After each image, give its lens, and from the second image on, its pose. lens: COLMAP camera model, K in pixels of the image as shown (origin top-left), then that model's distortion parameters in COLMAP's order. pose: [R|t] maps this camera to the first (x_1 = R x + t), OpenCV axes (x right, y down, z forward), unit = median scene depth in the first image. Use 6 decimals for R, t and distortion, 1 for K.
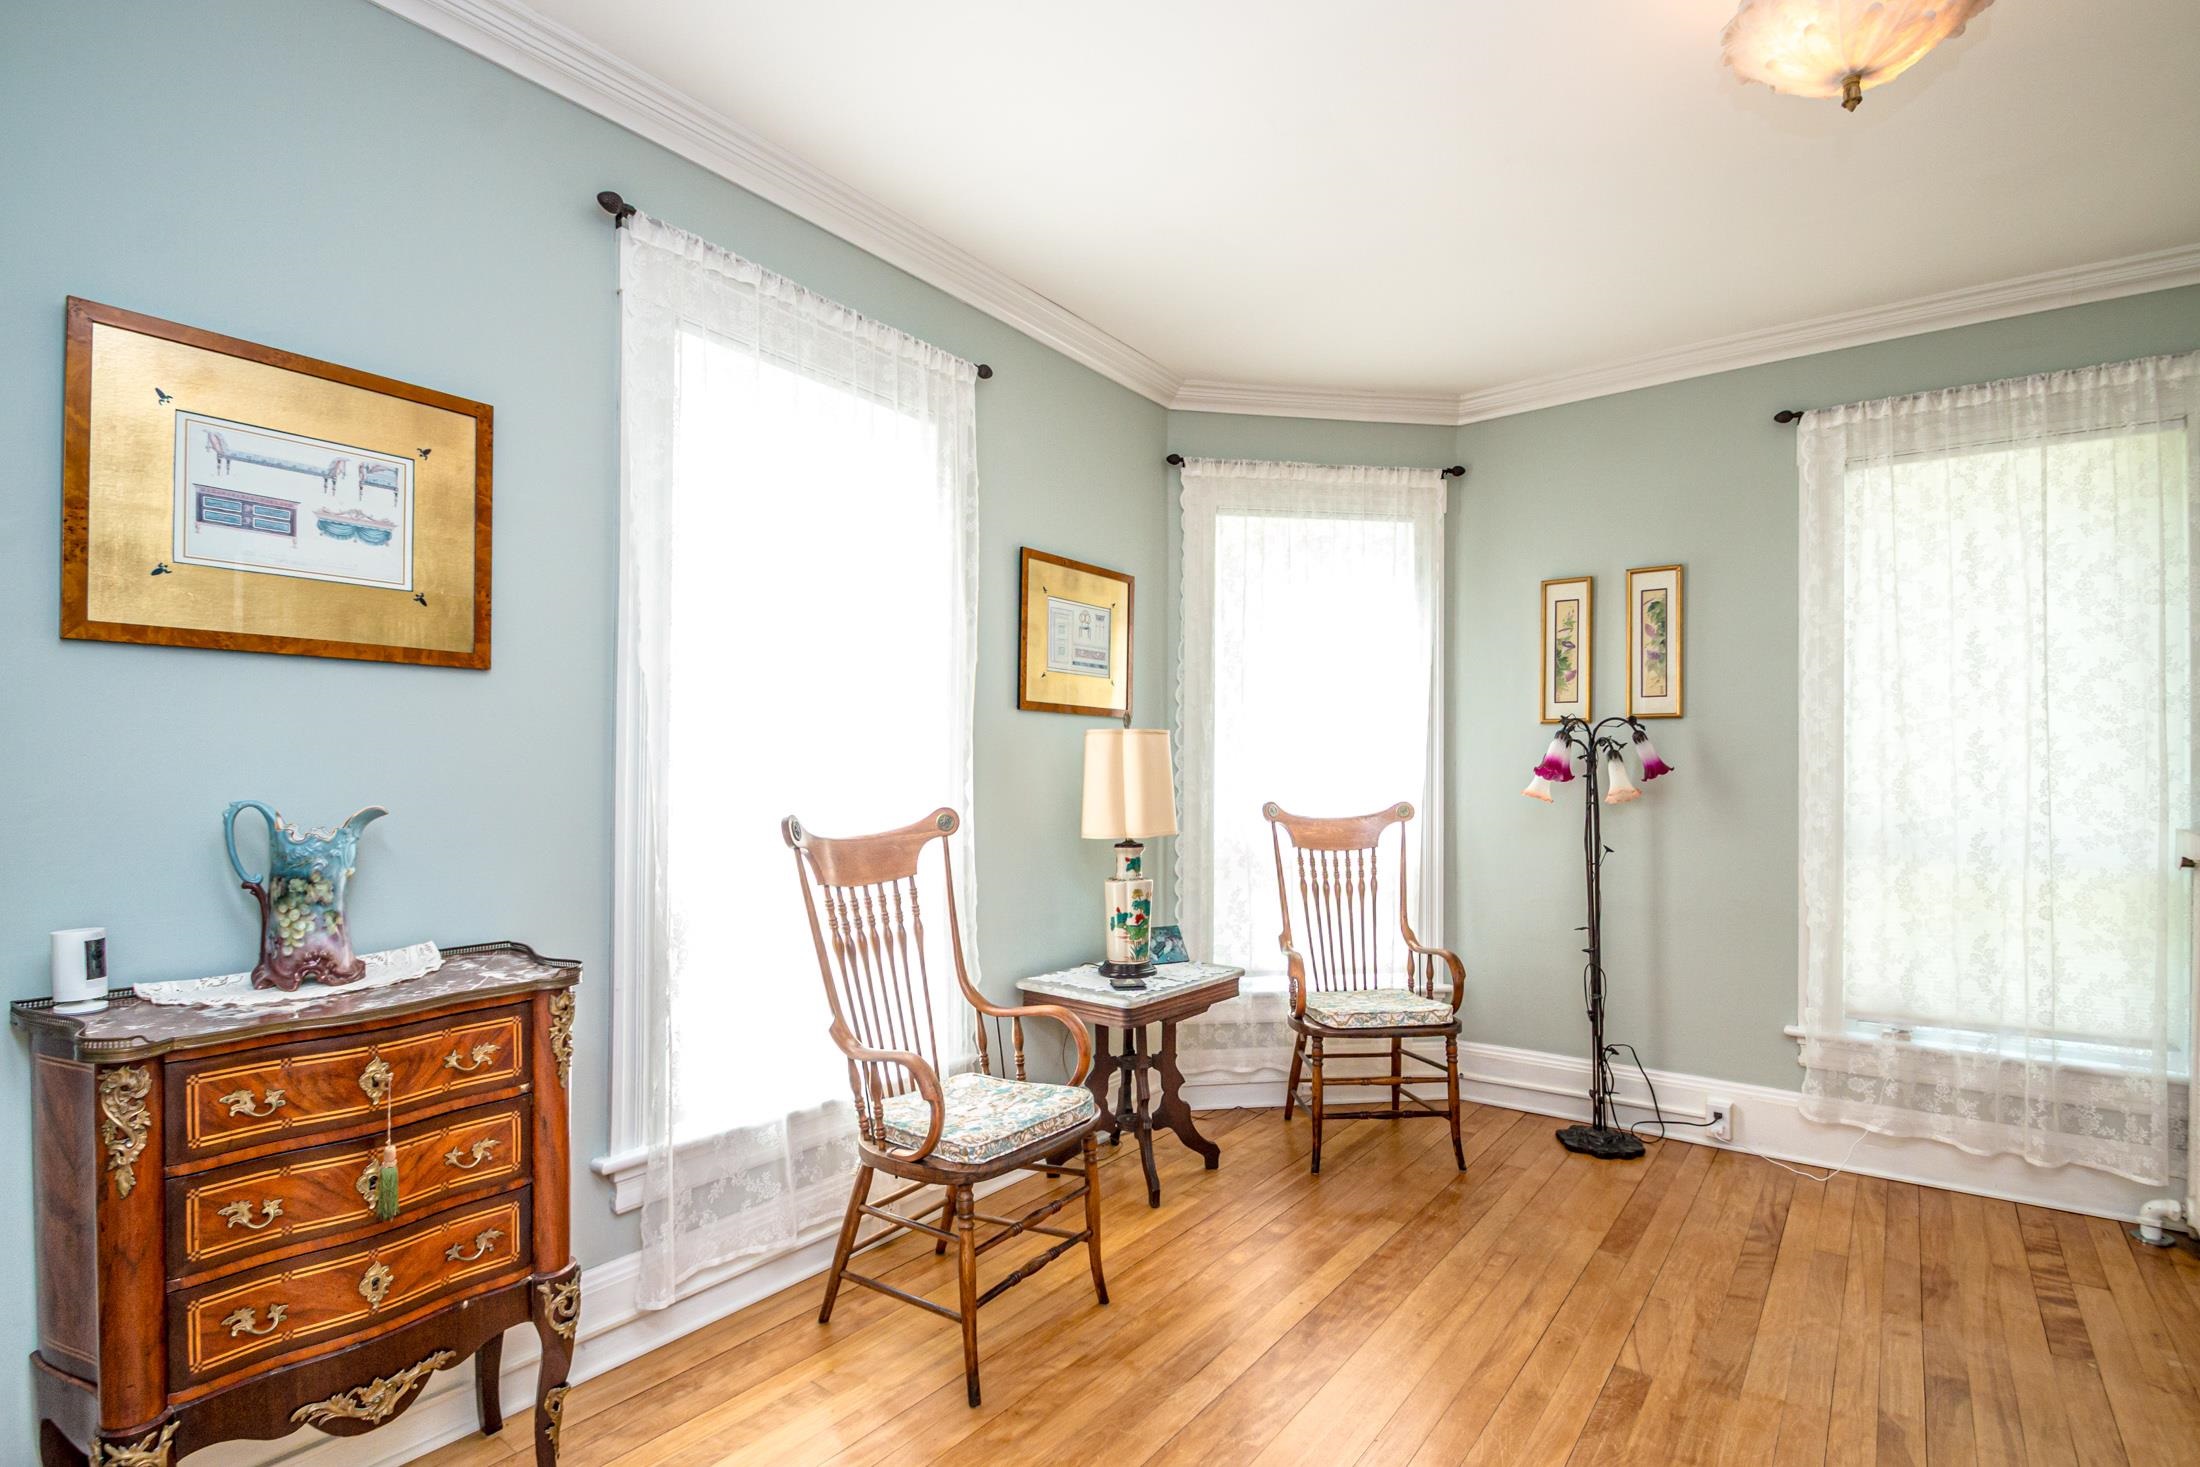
lens RADIAL K [[1056.2, 0, 1089.9], [0, 1056.2, 760.7], [0, 0, 1]] dist [0.007523, -0.011517]
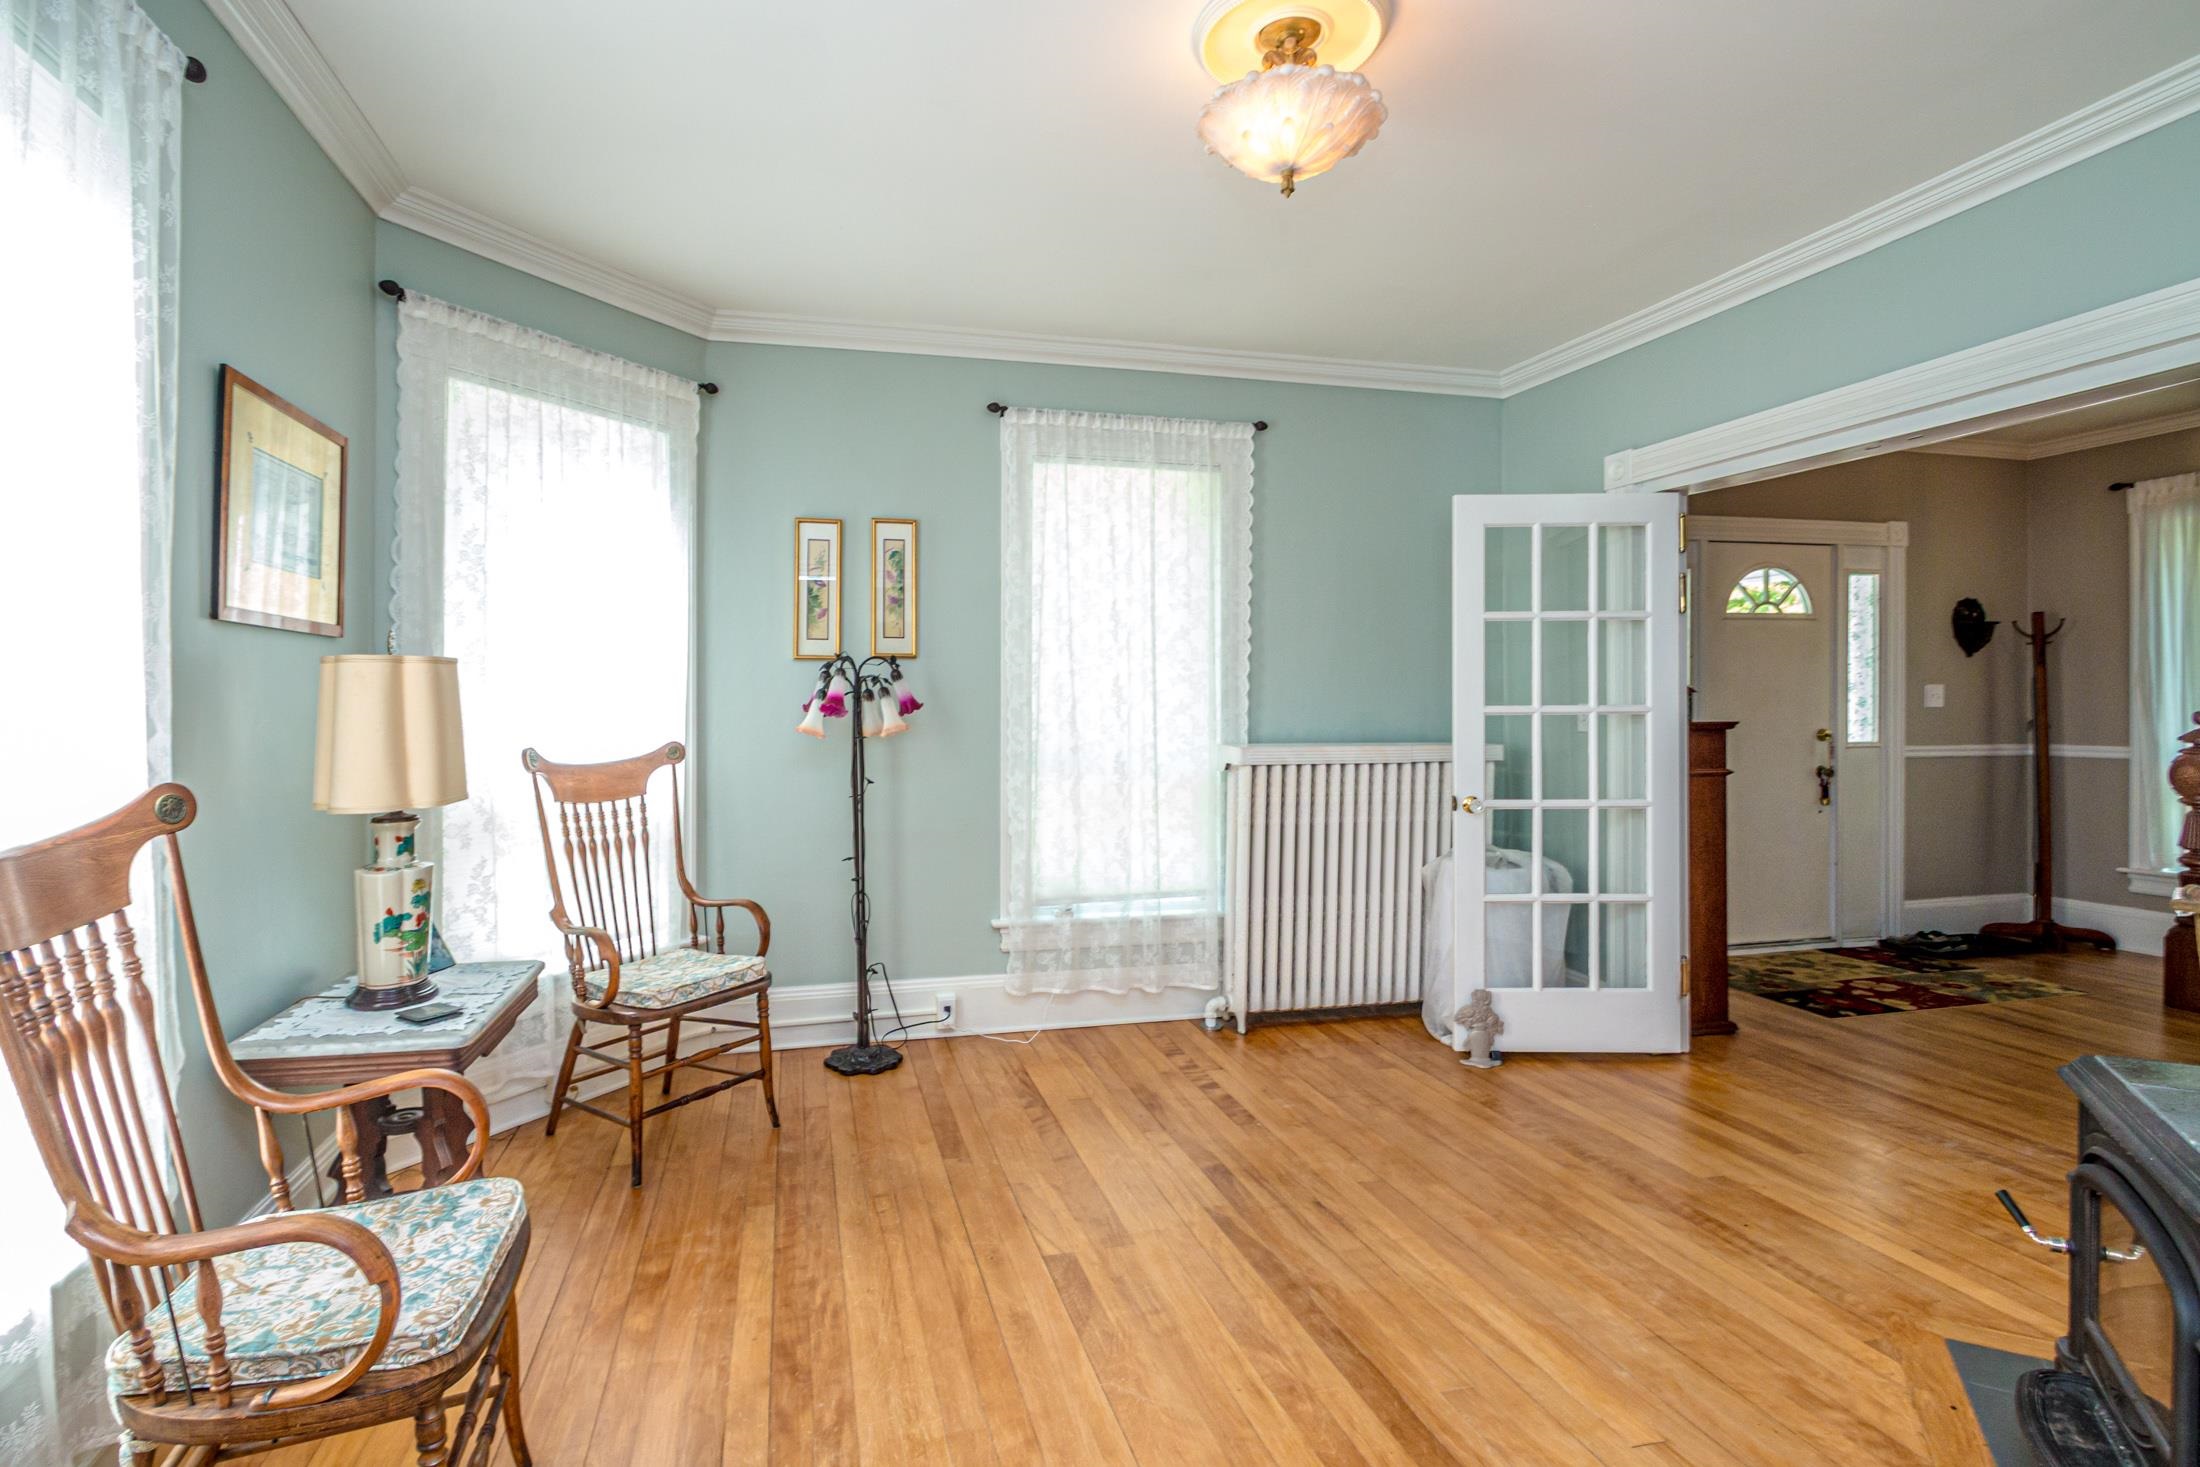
lens RADIAL K [[1056.2, 0, 1028.8], [0, 1056.2, 696.7], [0, 0, 1]] dist [0.007523, -0.011517]
pose [[0.640457, -0.001115, 0.767993, -0.236617], [-0.004742, 0.999974, 0.005407, -0.007429], [-0.767980, -0.007104, 0.640435, 0.217635]]
